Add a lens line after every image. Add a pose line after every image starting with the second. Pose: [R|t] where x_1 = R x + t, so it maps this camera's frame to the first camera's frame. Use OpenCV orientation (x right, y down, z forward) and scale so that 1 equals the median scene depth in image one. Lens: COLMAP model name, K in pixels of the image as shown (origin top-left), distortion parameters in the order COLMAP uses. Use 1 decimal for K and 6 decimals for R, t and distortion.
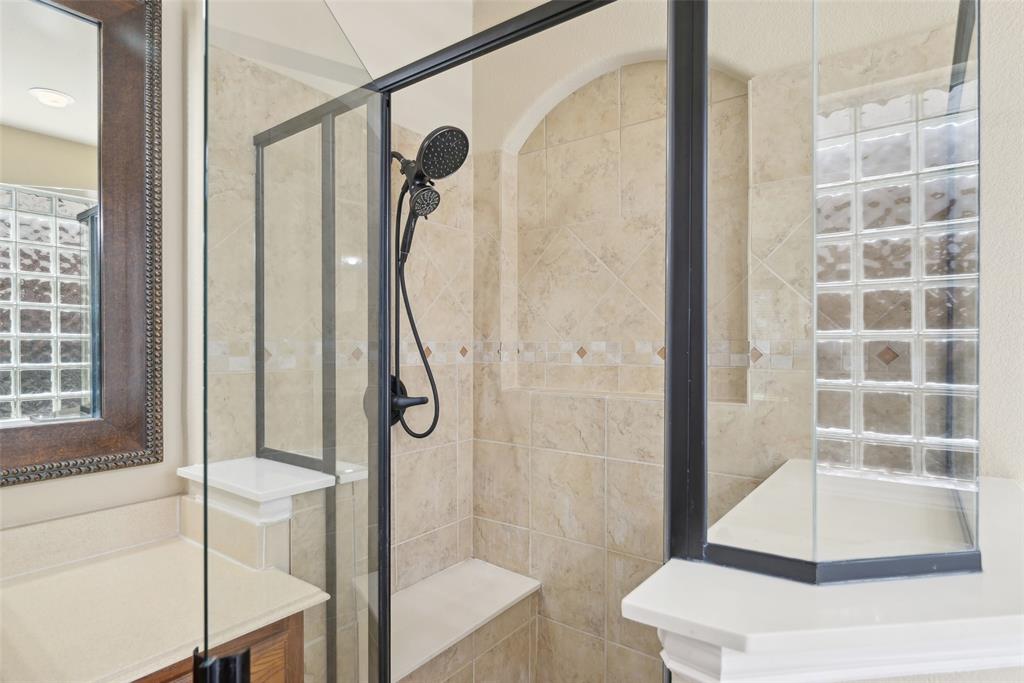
lens RADIAL K [[552.9, 0, 509.9], [0, 552.9, 347.0], [0, 0, 1]] dist [0.003893, -0.000828]
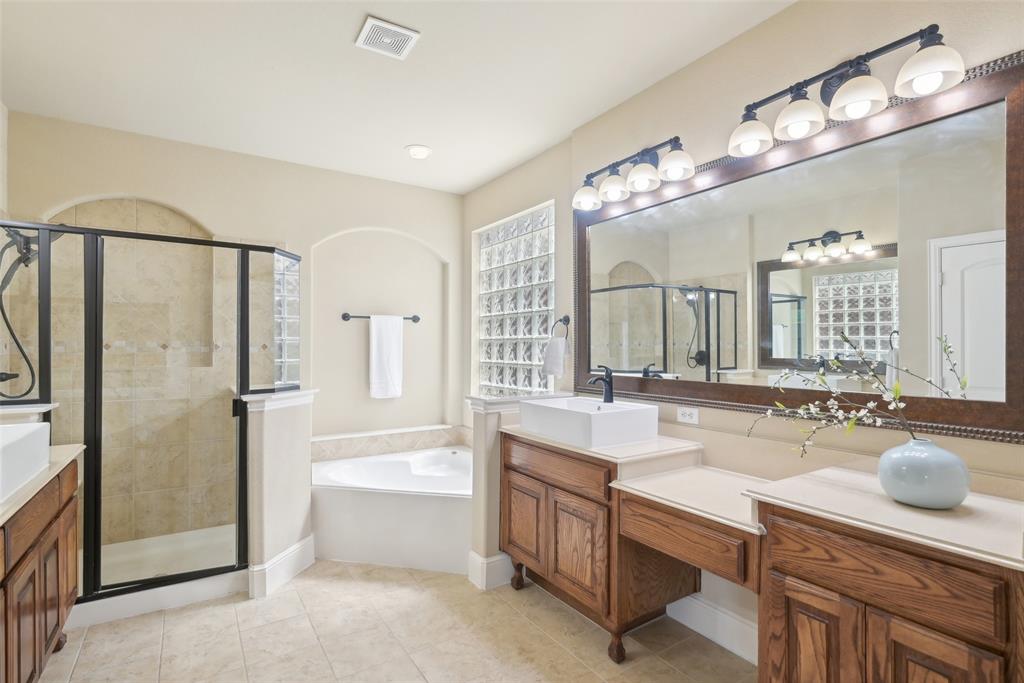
lens RADIAL K [[503.4, 0, 510.7], [0, 503.4, 347.0], [0, 0, 1]] dist [0.001452, 0.000267]
pose [[0.354726, 0.002383, 0.934967, -0.983230], [0.003821, 0.999985, -0.003998, 0.023904], [-0.934962, 0.004991, 0.354712, -0.847303]]
